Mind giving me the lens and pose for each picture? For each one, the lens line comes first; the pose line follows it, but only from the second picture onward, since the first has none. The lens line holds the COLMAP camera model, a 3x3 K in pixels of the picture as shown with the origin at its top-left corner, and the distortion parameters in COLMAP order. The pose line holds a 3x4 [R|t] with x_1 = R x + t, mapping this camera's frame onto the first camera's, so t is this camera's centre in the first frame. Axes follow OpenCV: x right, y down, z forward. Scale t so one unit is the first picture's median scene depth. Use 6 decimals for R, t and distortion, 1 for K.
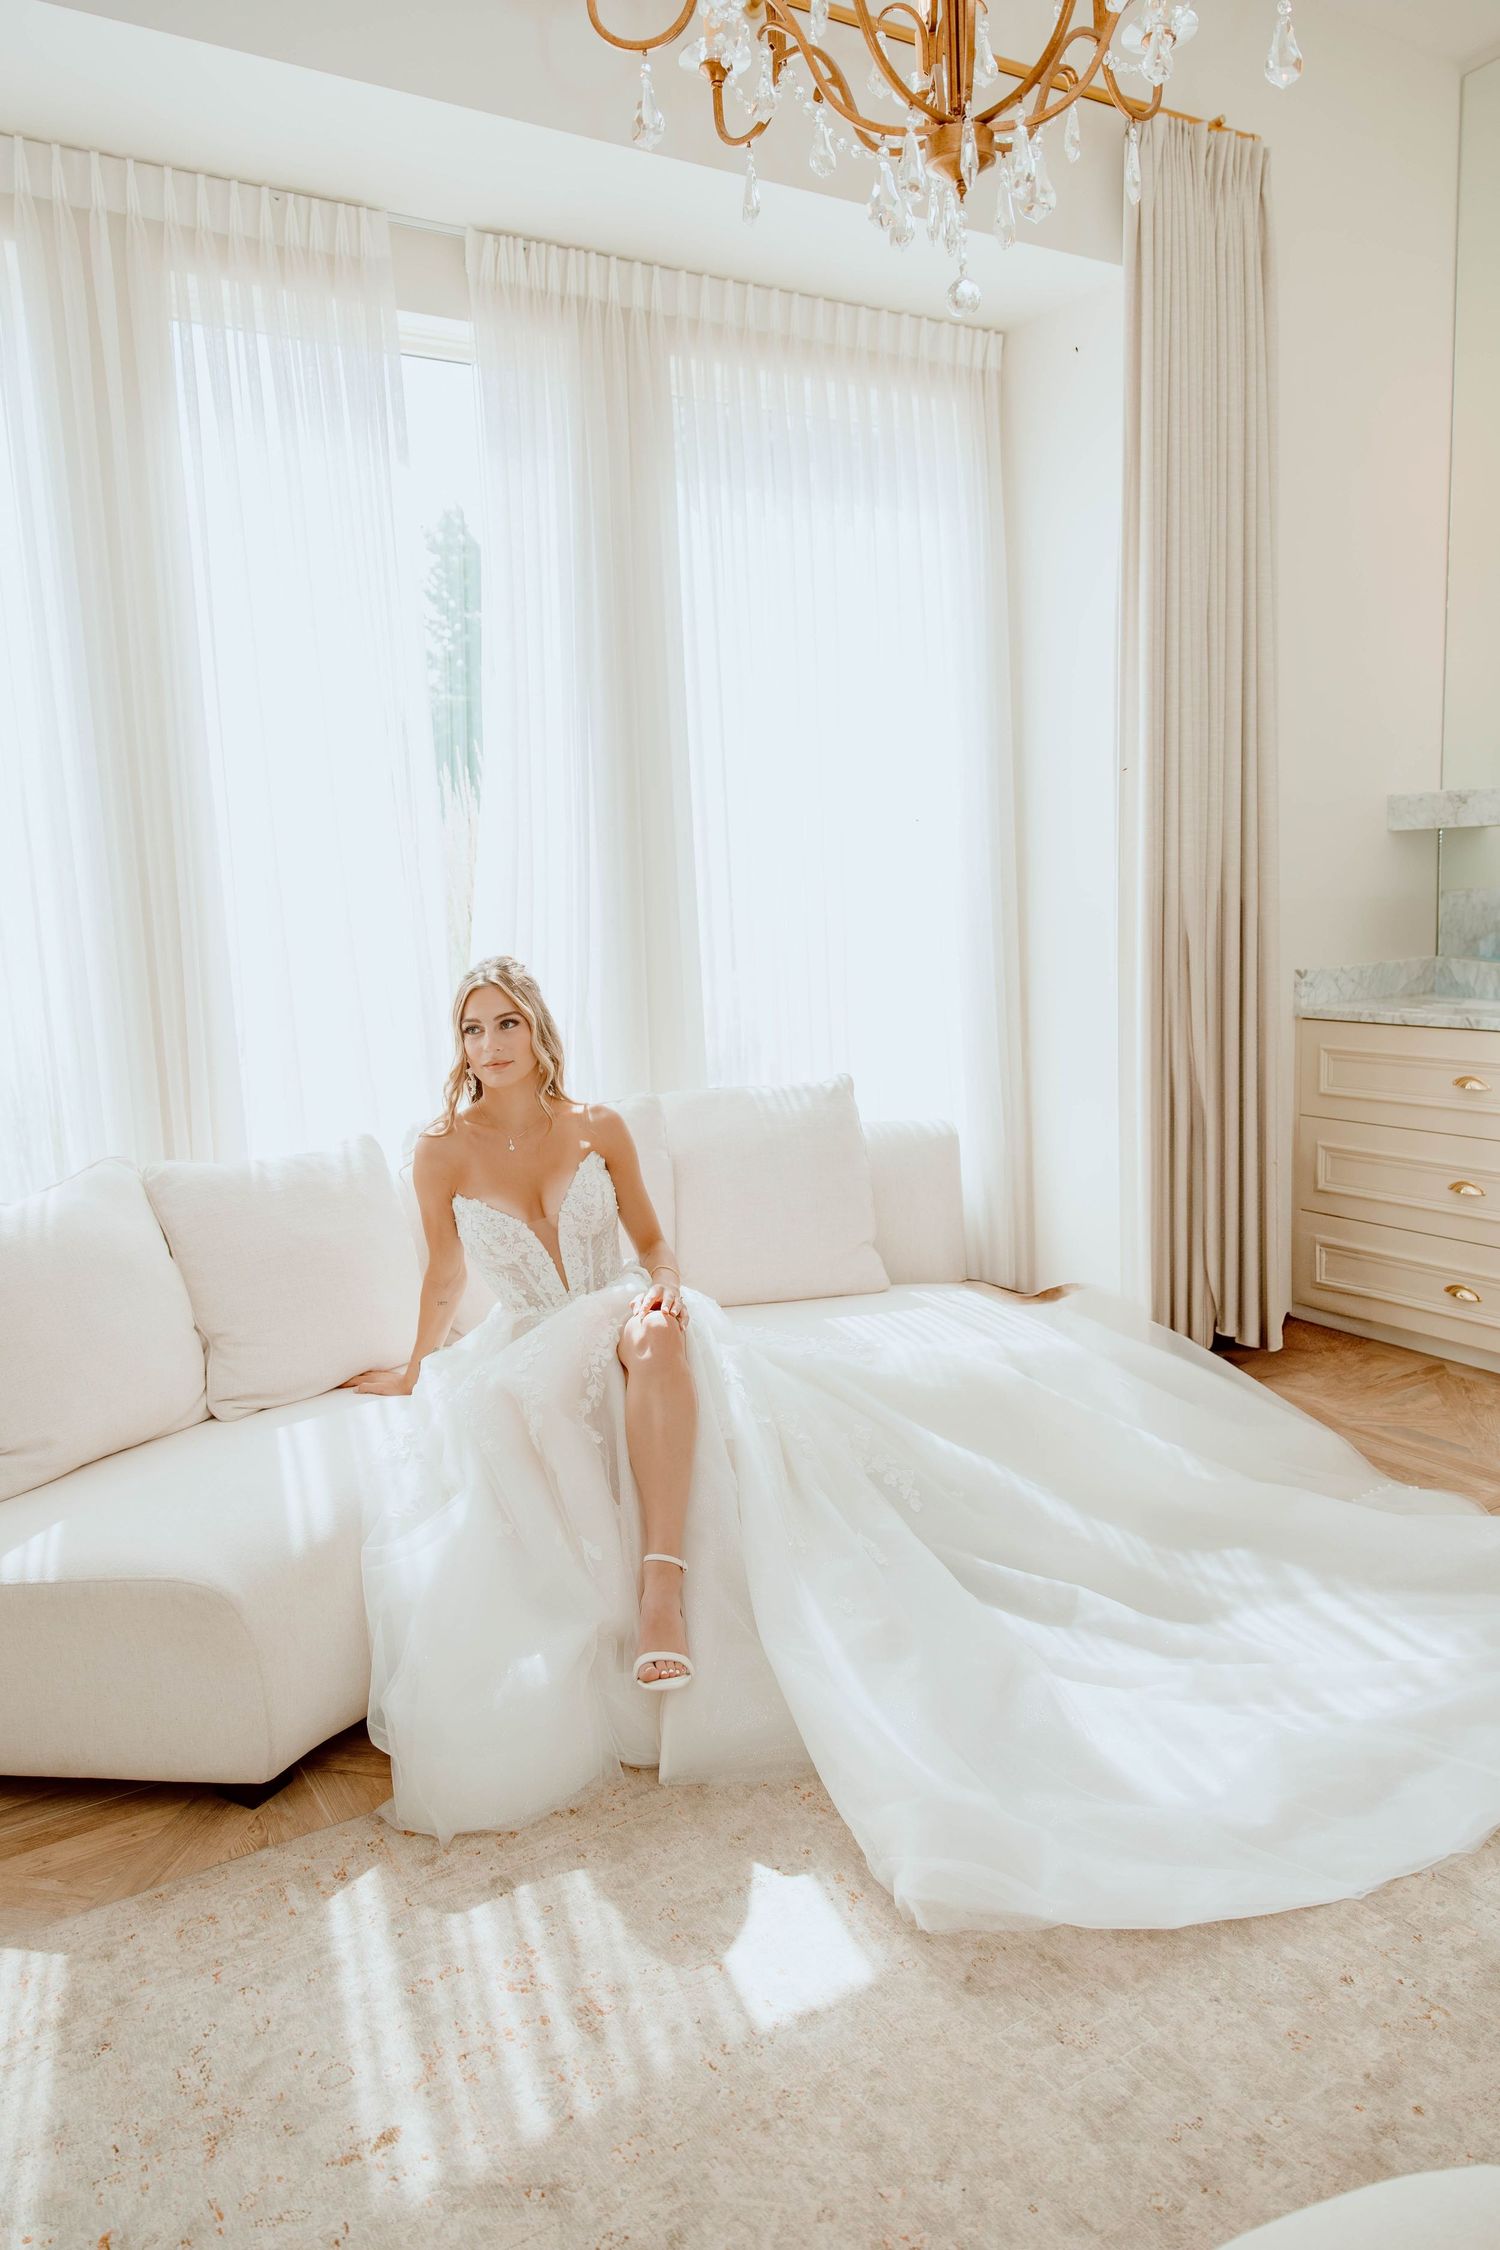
lens RADIAL K [[1527.3, 0, 750.0], [0, 1527.3, 1125.0], [0, 0, 1]] dist [-0.004349, 0.004590]
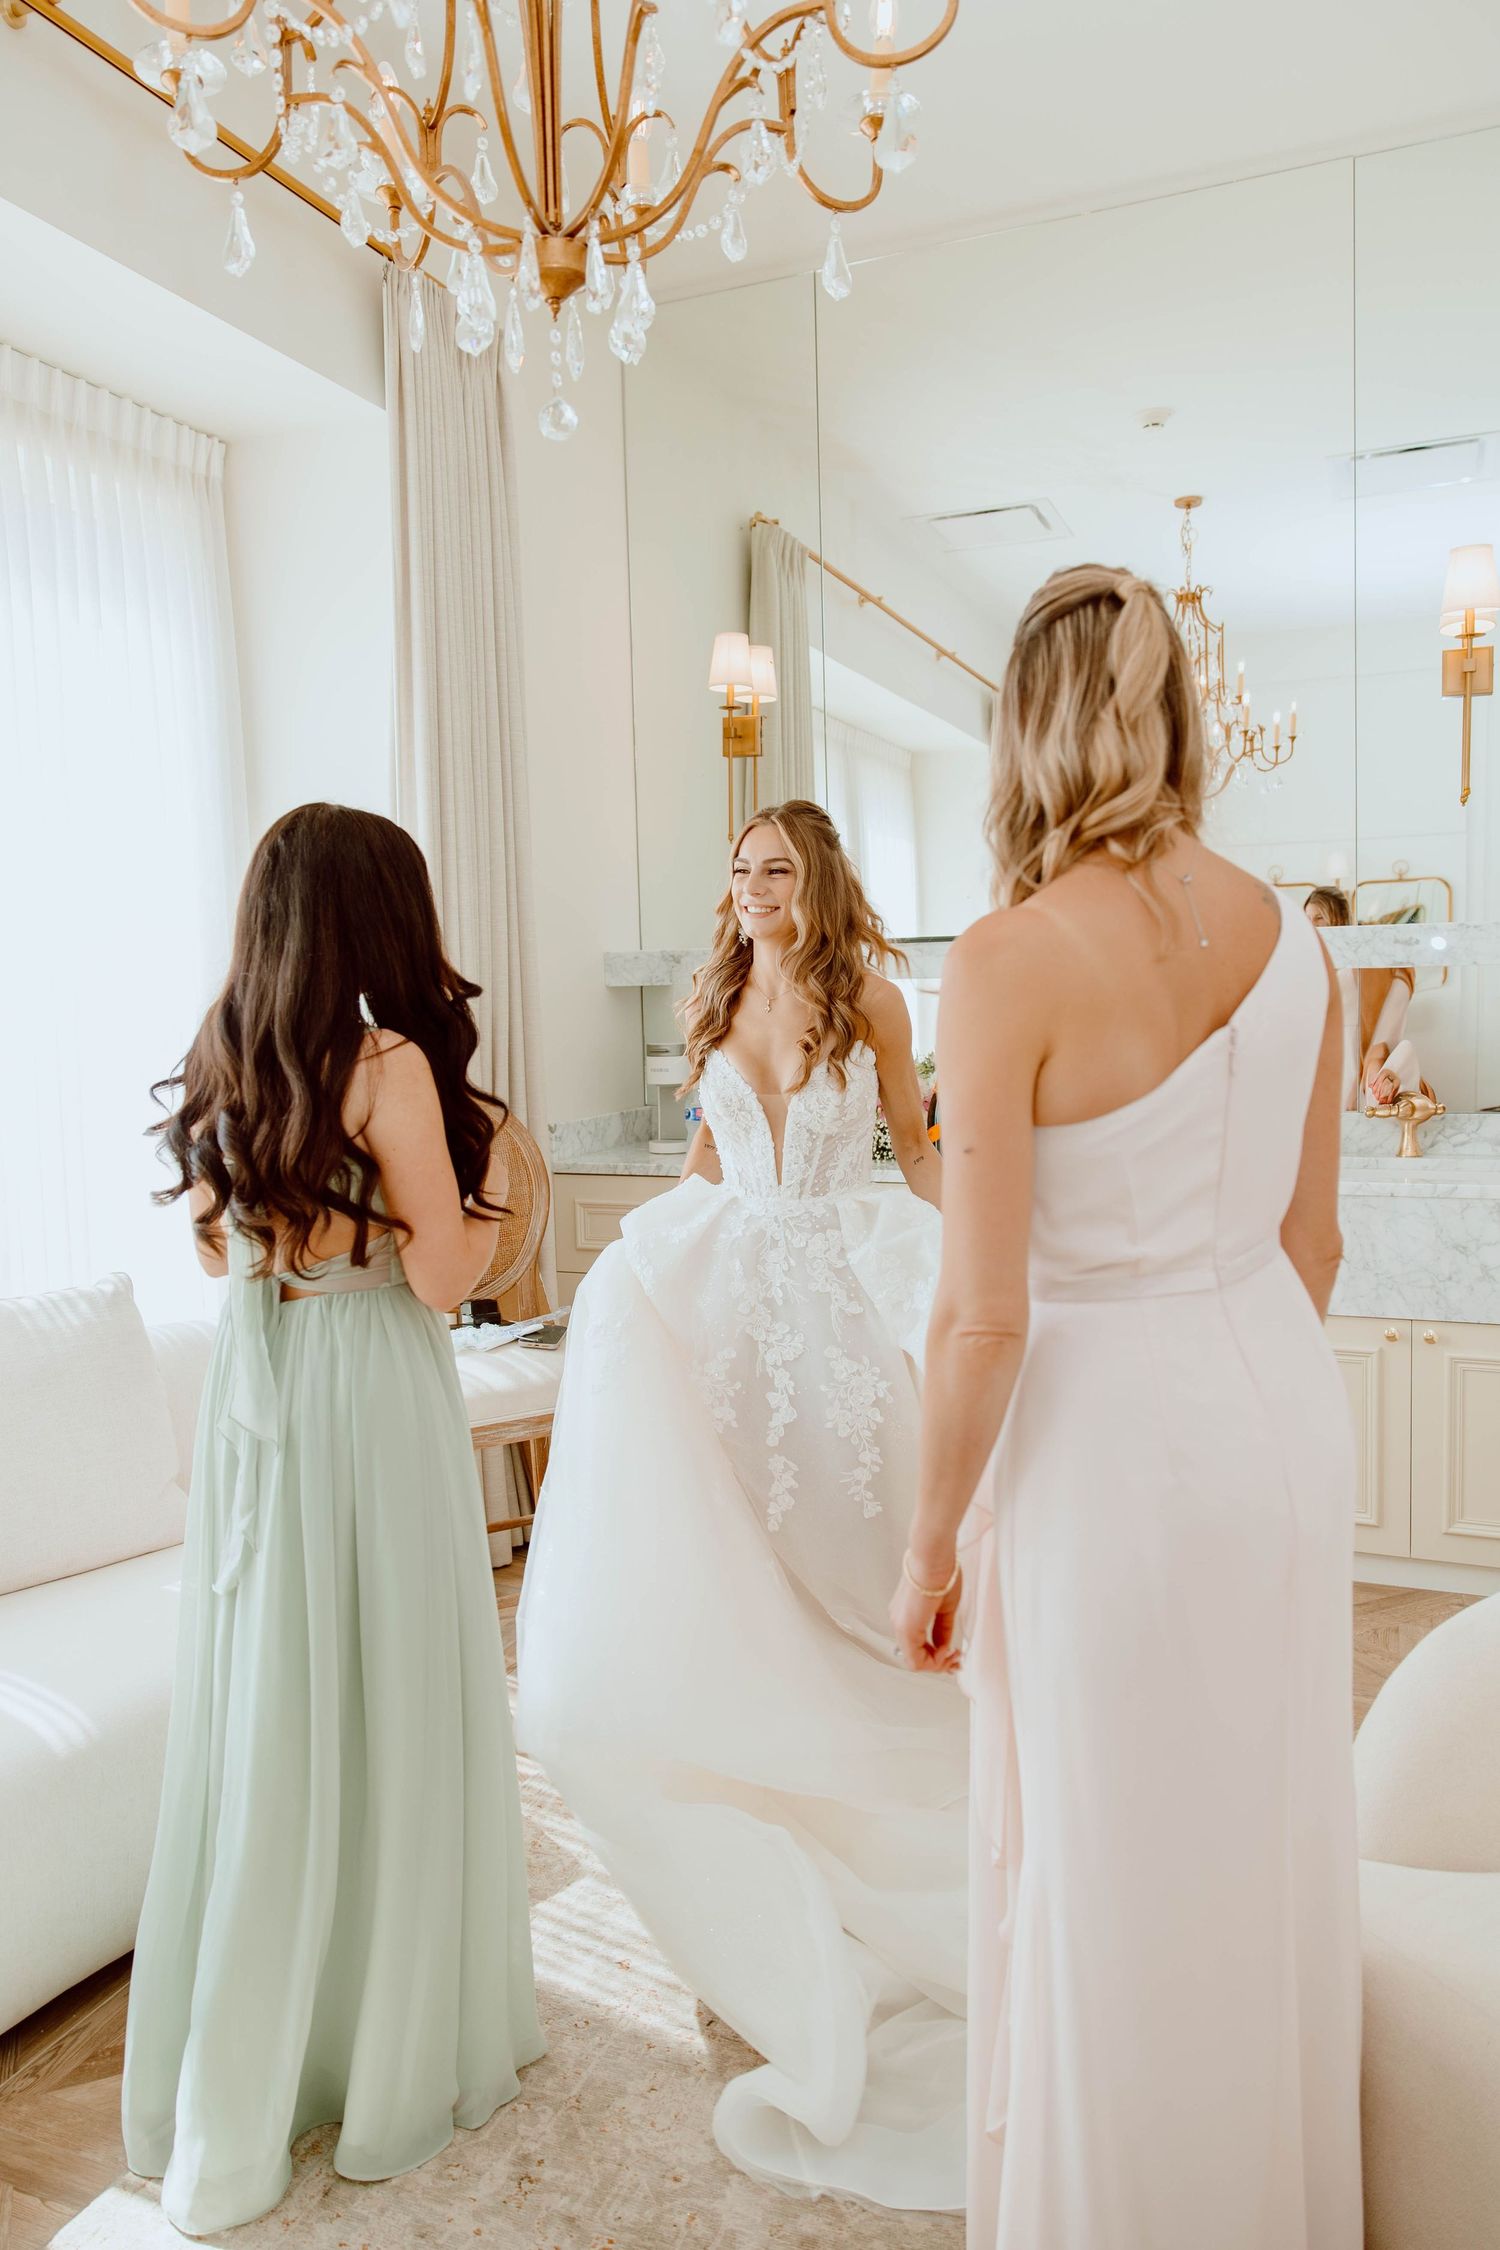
lens RADIAL K [[1613.1, 0, 746.5], [0, 1613.1, 1064.9], [0, 0, 1]] dist [0.021563, 0.005089]
pose [[0.795999, -0.012853, 0.605161, -0.196240], [0.098301, 0.989247, -0.108290, -0.016862], [-0.597262, 0.145686, 0.788704, 0.113765]]
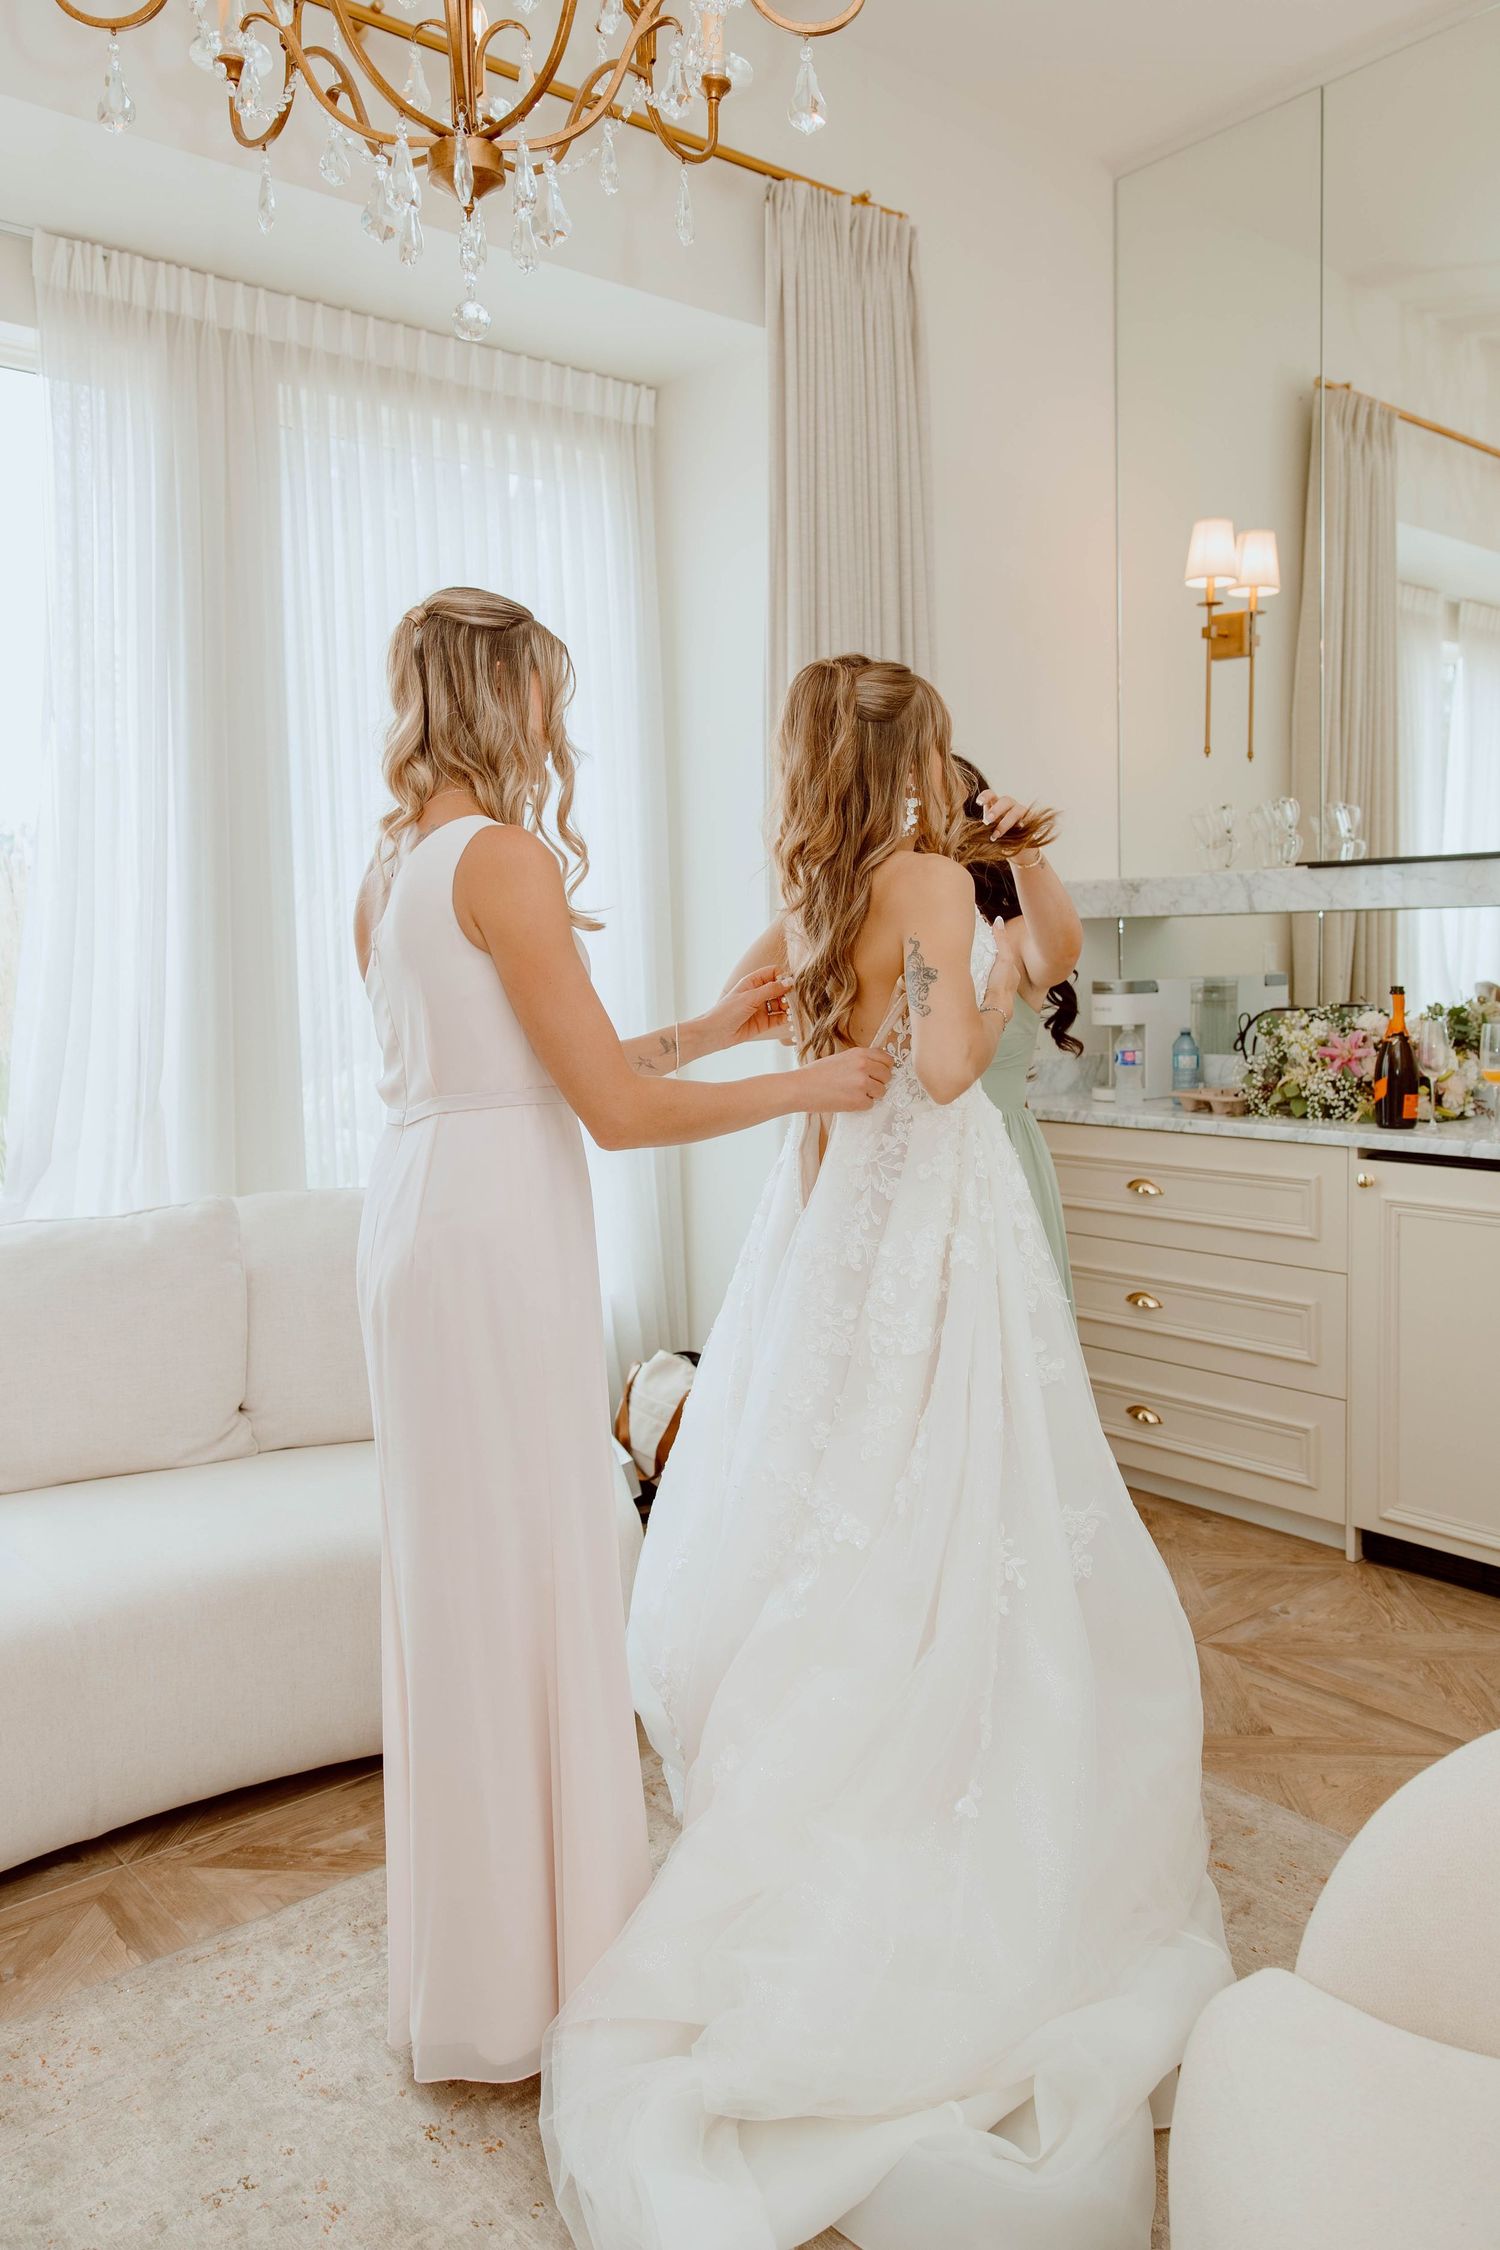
lens RADIAL K [[1641.8, 0, 751.1], [0, 1641.8, 1040.1], [0, 0, 1]] dist [-0.004313, 0.001467]
pose [[0.989505, 0.016680, 0.143534, 0.093598], [-0.000968, 0.994058, -0.108848, -0.007163], [-0.144496, 0.107567, 0.983641, 0.036451]]
